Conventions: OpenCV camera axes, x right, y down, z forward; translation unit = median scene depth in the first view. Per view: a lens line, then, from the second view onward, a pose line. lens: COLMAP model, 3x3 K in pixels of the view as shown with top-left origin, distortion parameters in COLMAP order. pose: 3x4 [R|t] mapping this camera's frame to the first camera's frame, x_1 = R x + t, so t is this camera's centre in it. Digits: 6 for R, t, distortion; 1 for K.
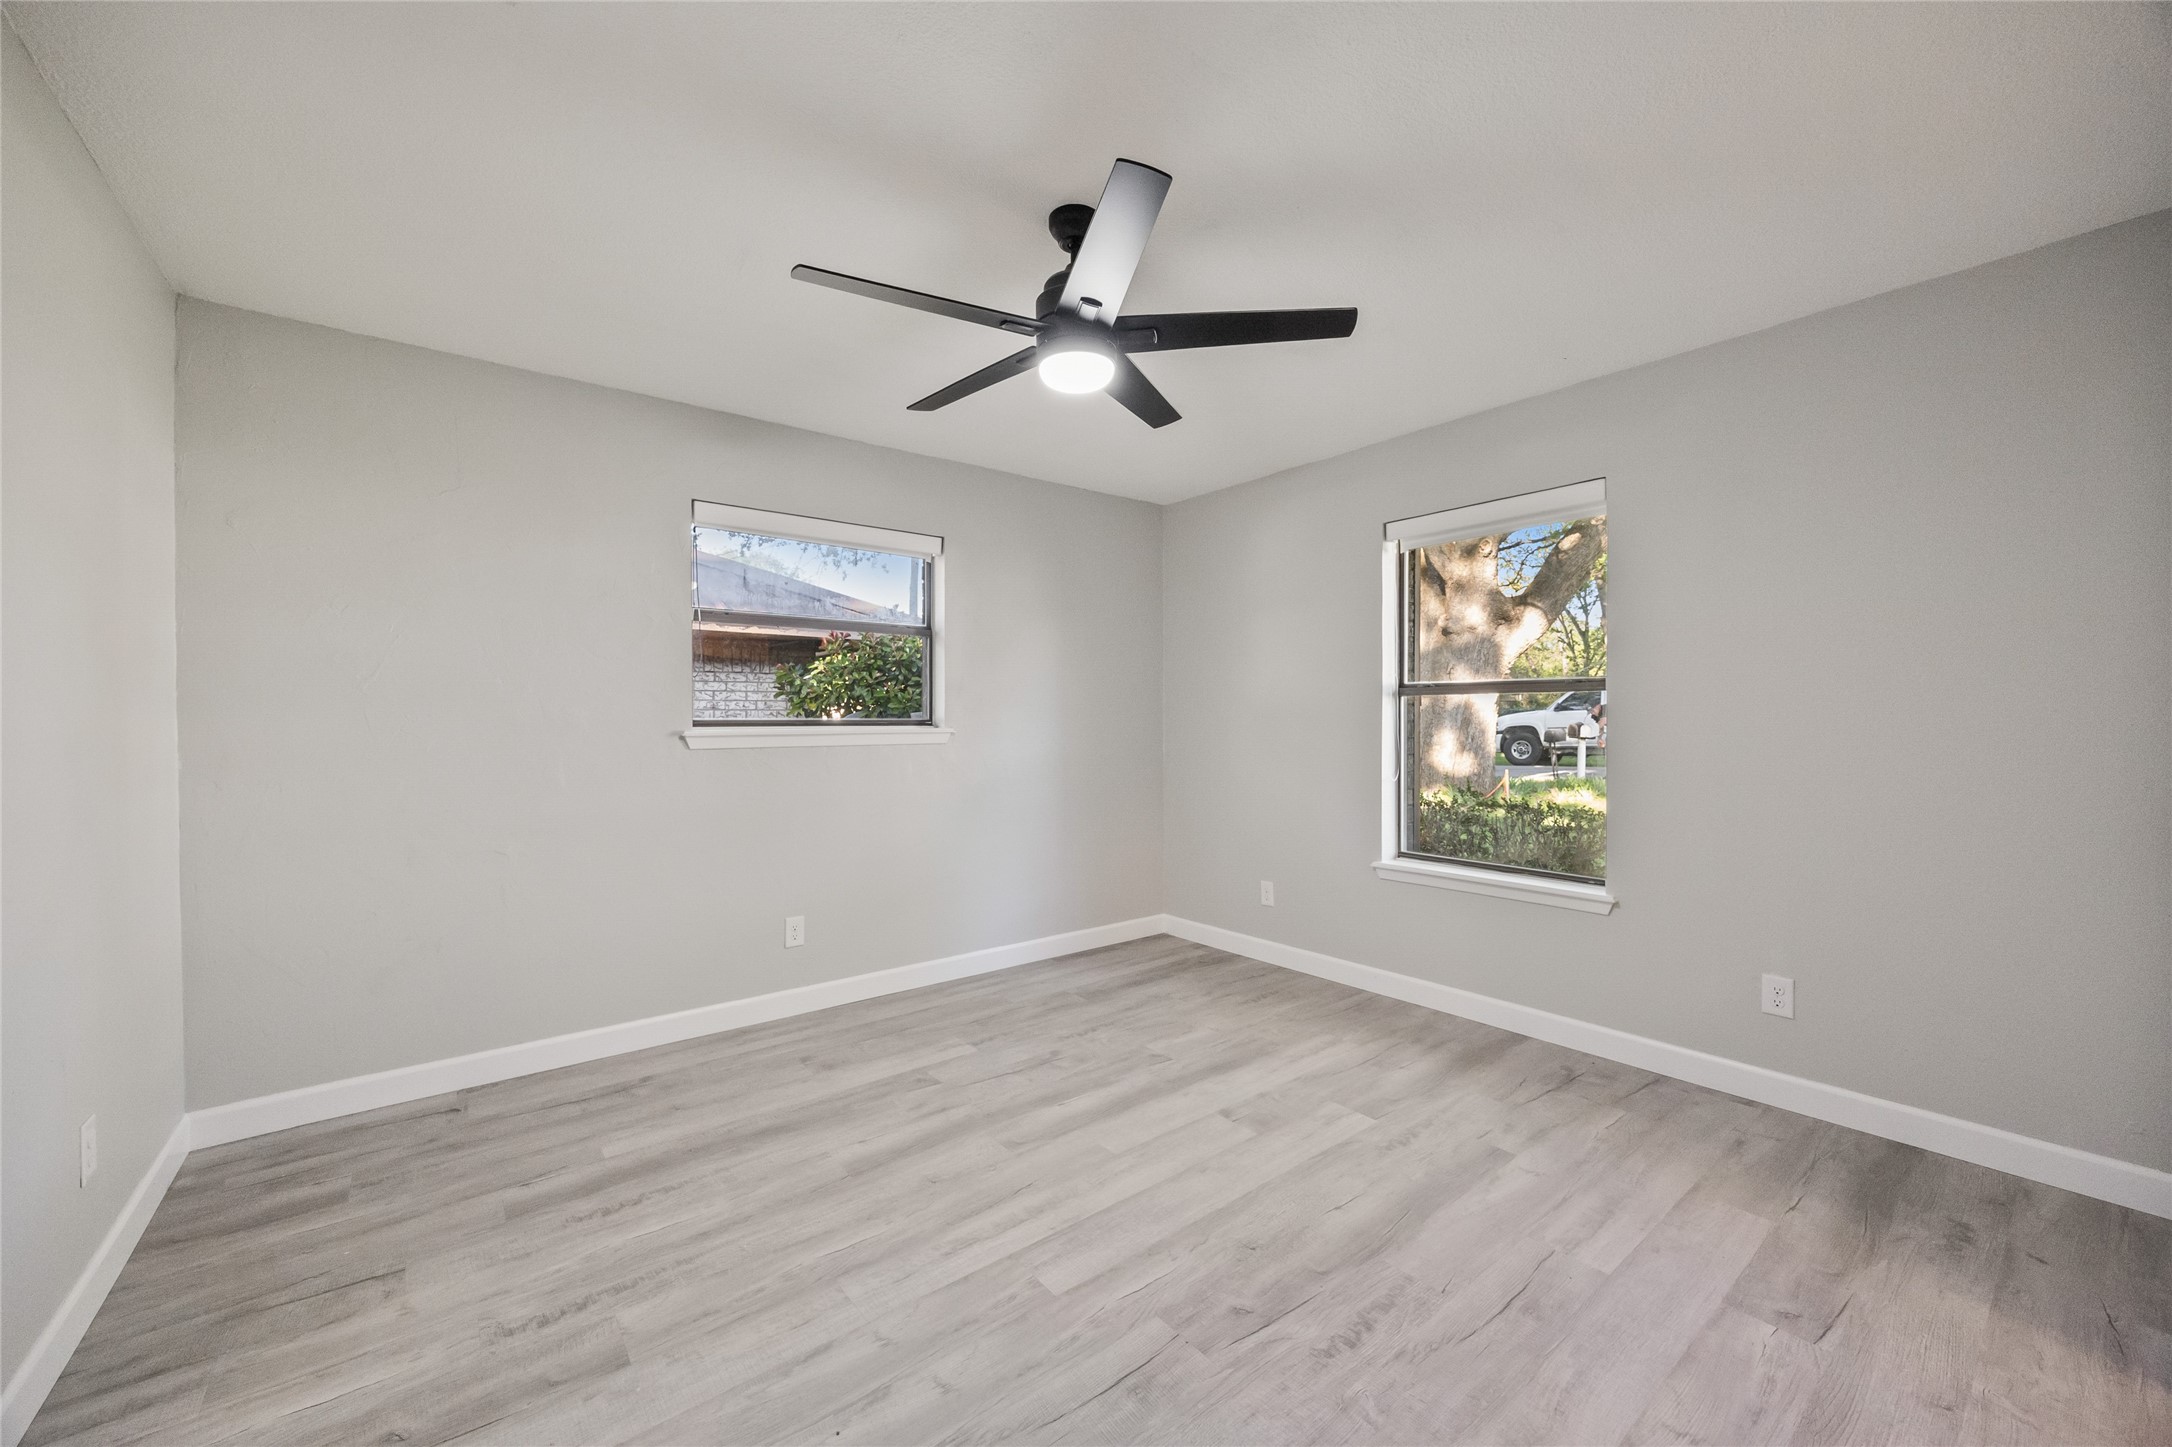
lens RADIAL K [[841.4, 0, 1088.9], [0, 841.4, 726.6], [0, 0, 1]] dist [-0.001913, 0.000184]
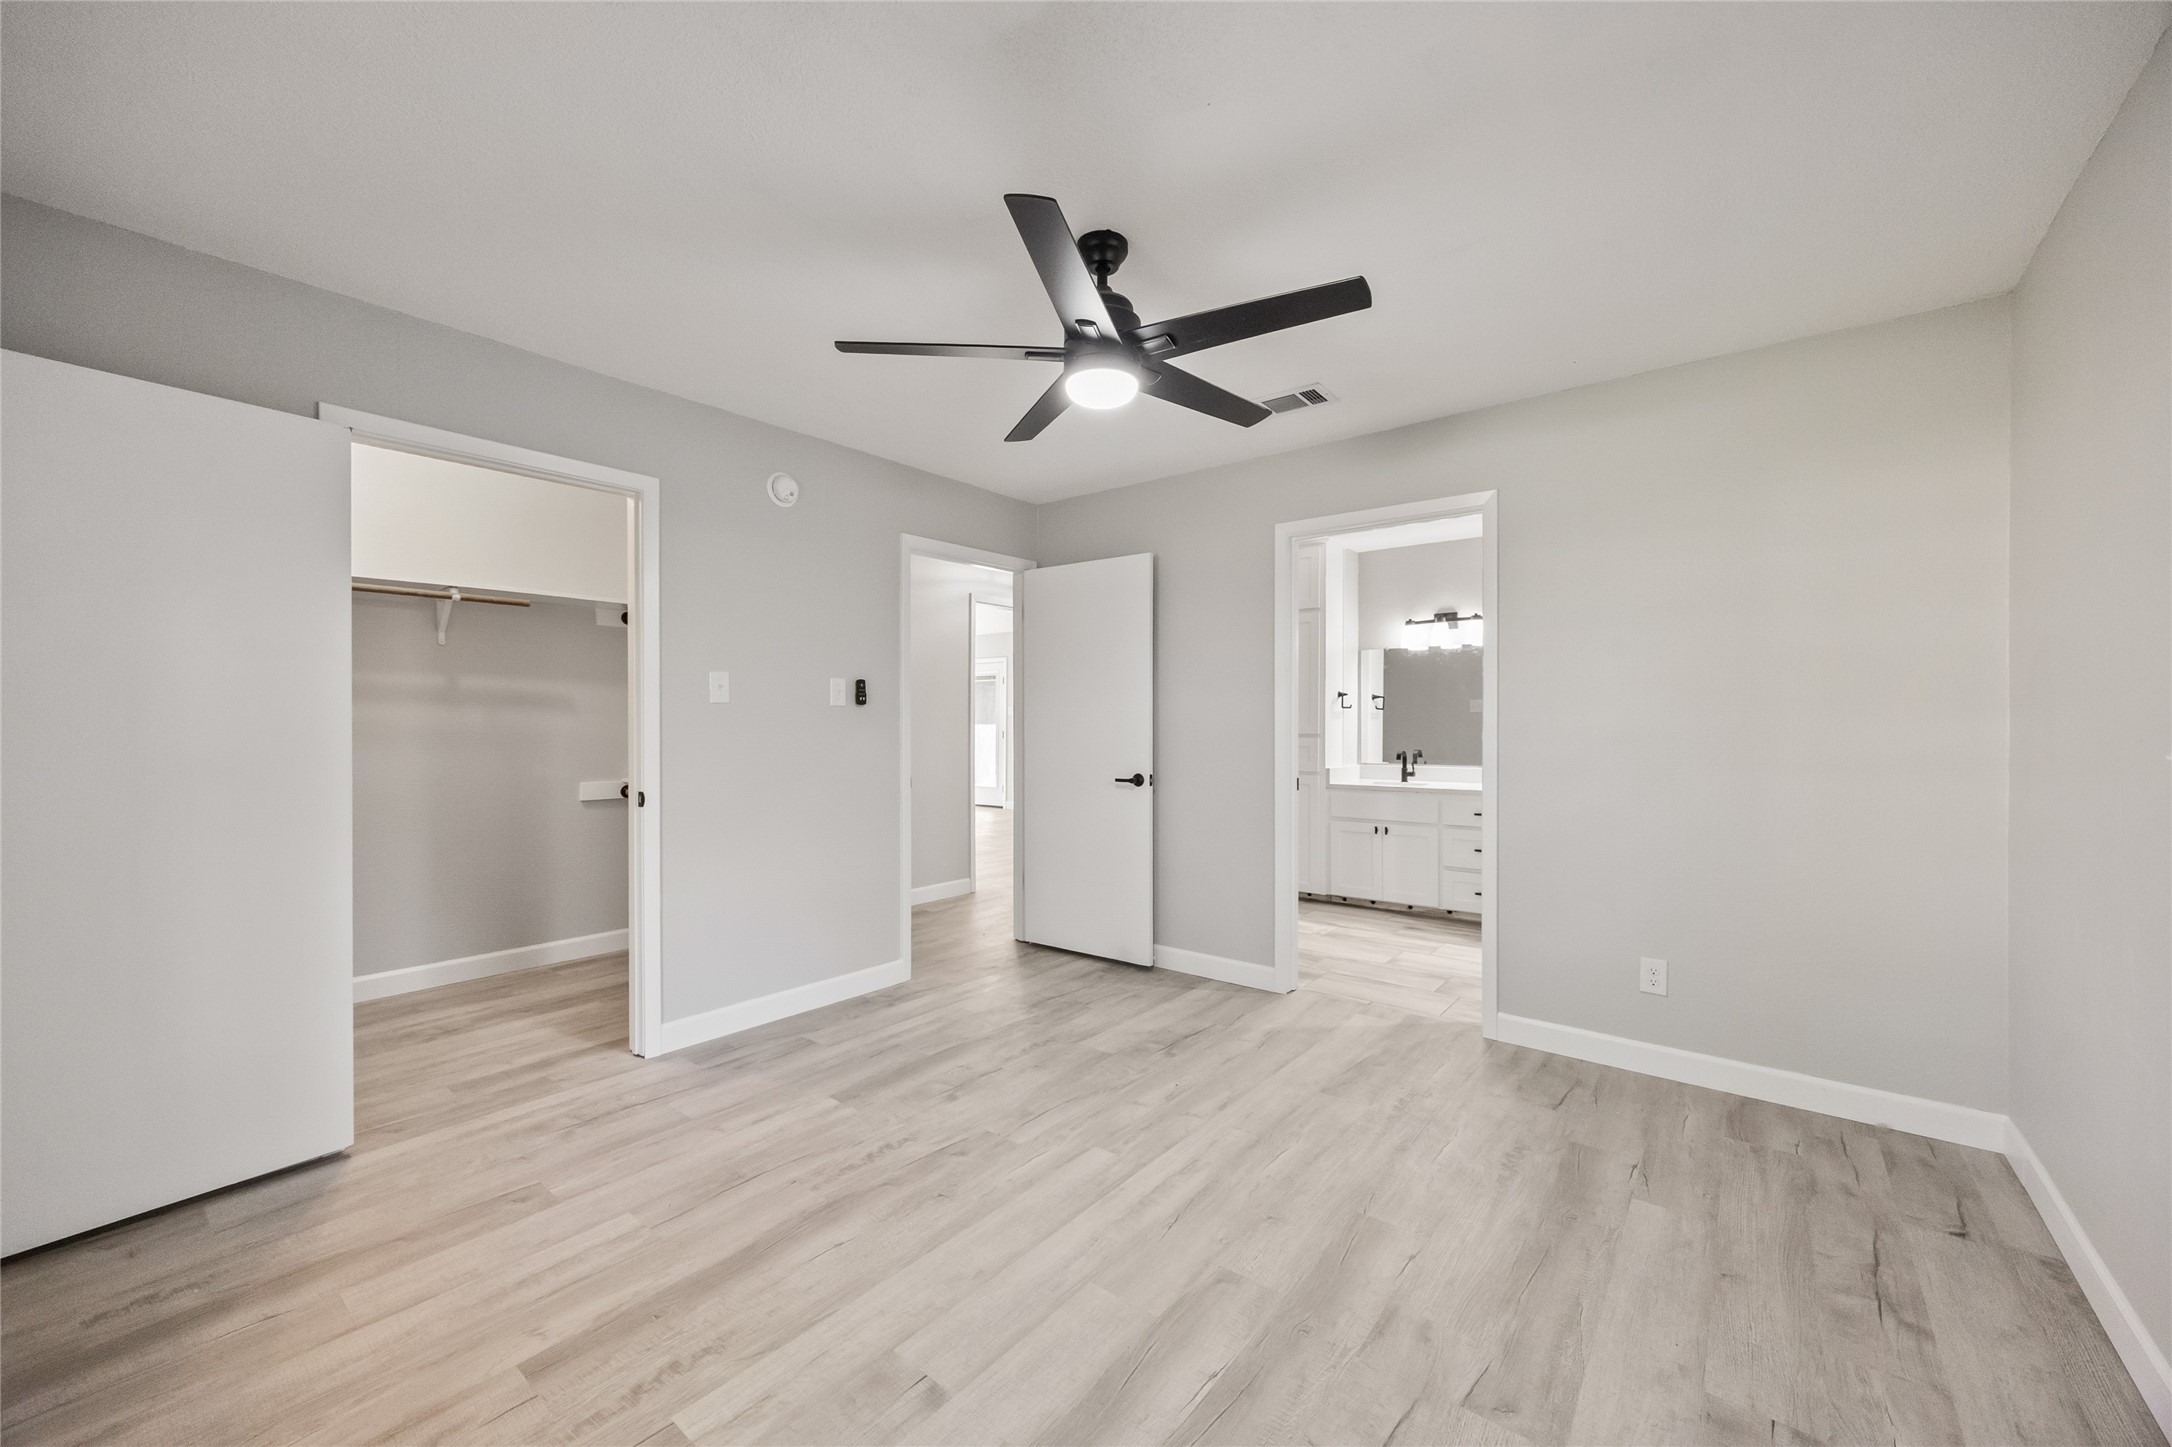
lens RADIAL K [[841.4, 0, 1087.0], [0, 841.4, 722.4], [0, 0, 1]] dist [-0.001913, 0.000184]
pose [[-0.975538, 0.005315, -0.219767, 0.230283], [0.002930, 0.999933, 0.011177, -0.019863], [0.219811, 0.010260, -0.975488, 1.982882]]
